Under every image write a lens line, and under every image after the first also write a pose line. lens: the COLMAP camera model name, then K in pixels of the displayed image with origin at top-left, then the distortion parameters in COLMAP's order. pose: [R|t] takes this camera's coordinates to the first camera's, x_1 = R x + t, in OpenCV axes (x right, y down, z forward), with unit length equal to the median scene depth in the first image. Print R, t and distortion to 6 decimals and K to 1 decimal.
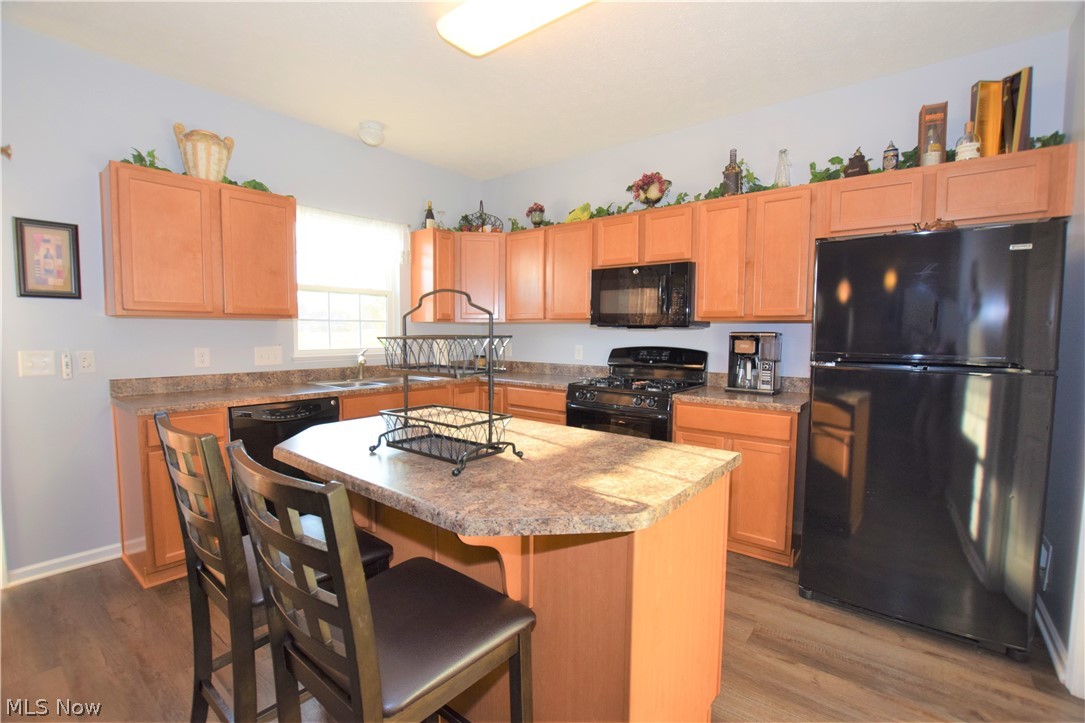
lens RADIAL K [[480.2, 0, 543.2], [0, 480.2, 366.9], [0, 0, 1]] dist [-0.020509, 0.000330]
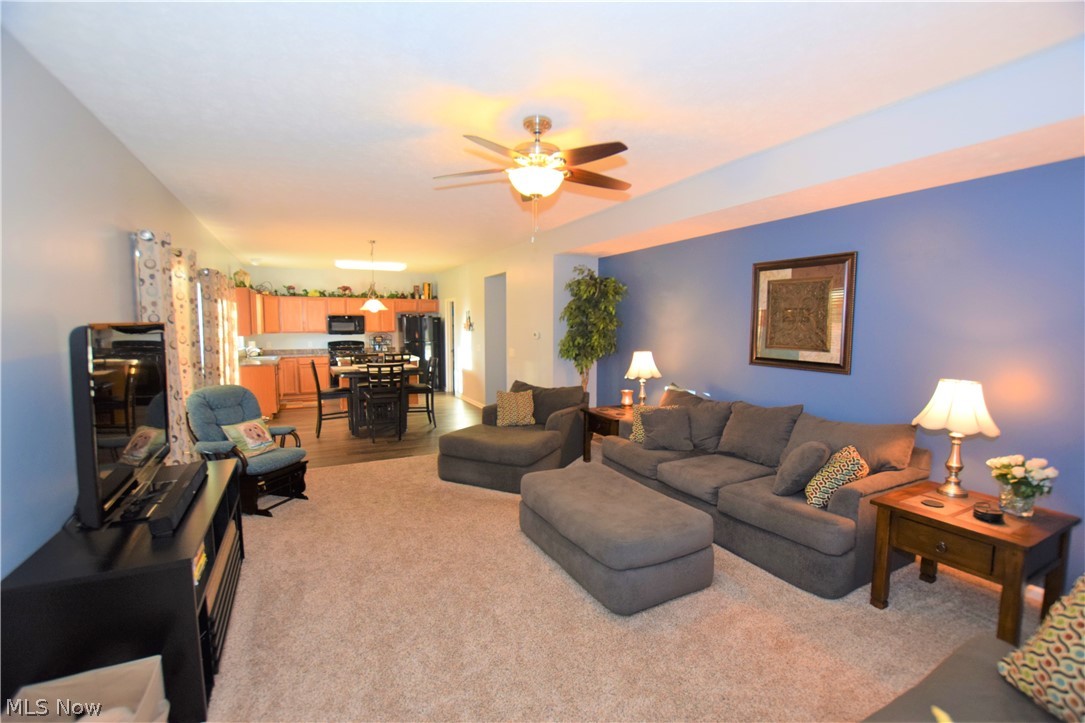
lens RADIAL K [[480.2, 0, 544.8], [0, 480.2, 363.0], [0, 0, 1]] dist [-0.020509, 0.000330]
pose [[0.414970, -0.083182, 0.906025, -2.142560], [0.070238, 0.995769, 0.059252, 0.007774], [-0.907120, 0.039049, 0.419056, -1.502579]]
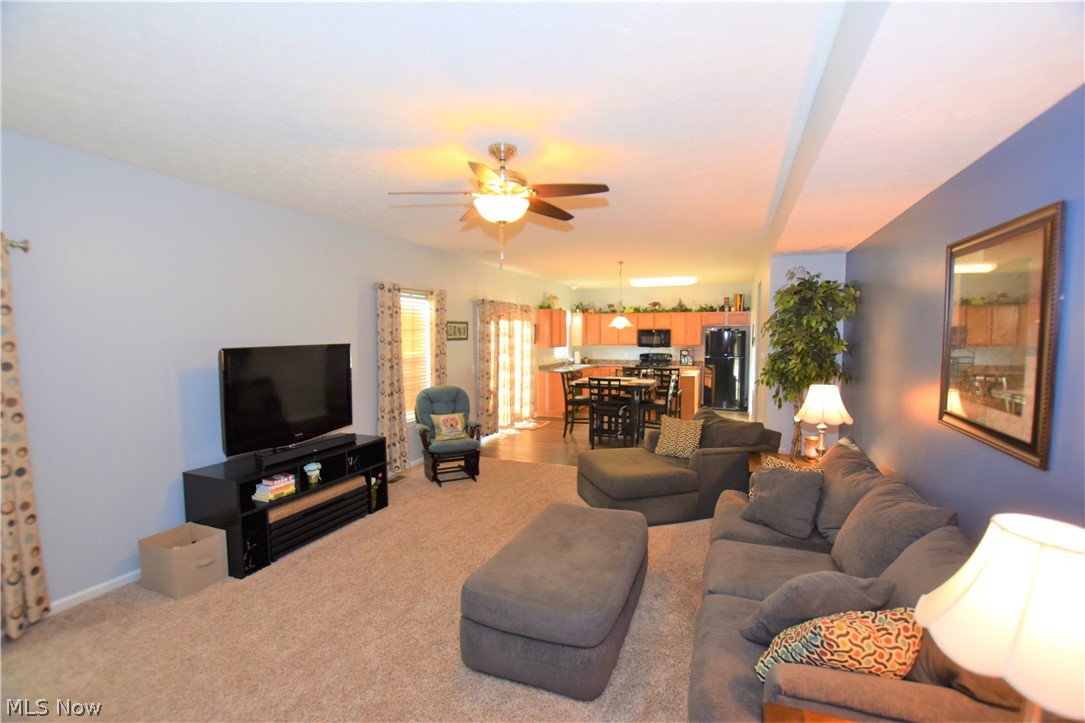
lens RADIAL K [[480.2, 0, 541.2], [0, 480.2, 361.3], [0, 0, 1]] dist [-0.020509, 0.000330]
pose [[0.956406, -0.028195, 0.290677, -1.540622], [0.032473, 0.999424, -0.009902, 0.020505], [-0.290230, 0.018909, 0.956770, -1.984075]]
